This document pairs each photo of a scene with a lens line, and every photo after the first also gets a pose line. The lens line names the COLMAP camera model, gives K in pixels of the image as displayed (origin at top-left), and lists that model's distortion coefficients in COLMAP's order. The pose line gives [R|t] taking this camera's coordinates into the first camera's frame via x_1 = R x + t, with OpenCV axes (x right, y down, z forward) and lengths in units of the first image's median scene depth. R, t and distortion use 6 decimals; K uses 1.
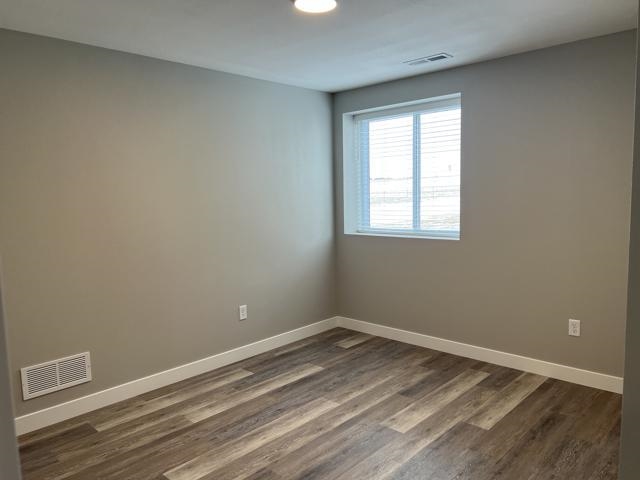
lens RADIAL K [[480.9, 0, 320.0], [0, 480.9, 240.0], [0, 0, 1]] dist [0.032298, -0.009502]
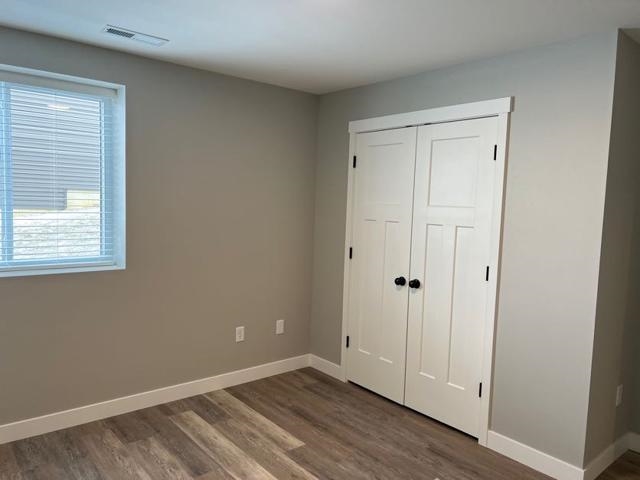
lens RADIAL K [[480.9, 0, 320.0], [0, 480.9, 240.0], [0, 0, 1]] dist [0.032298, -0.009502]
pose [[0.117212, -0.050873, 0.991803, -0.534614], [0.063033, 0.997055, 0.043693, -0.070148], [-0.991105, 0.057395, 0.120073, 0.674834]]
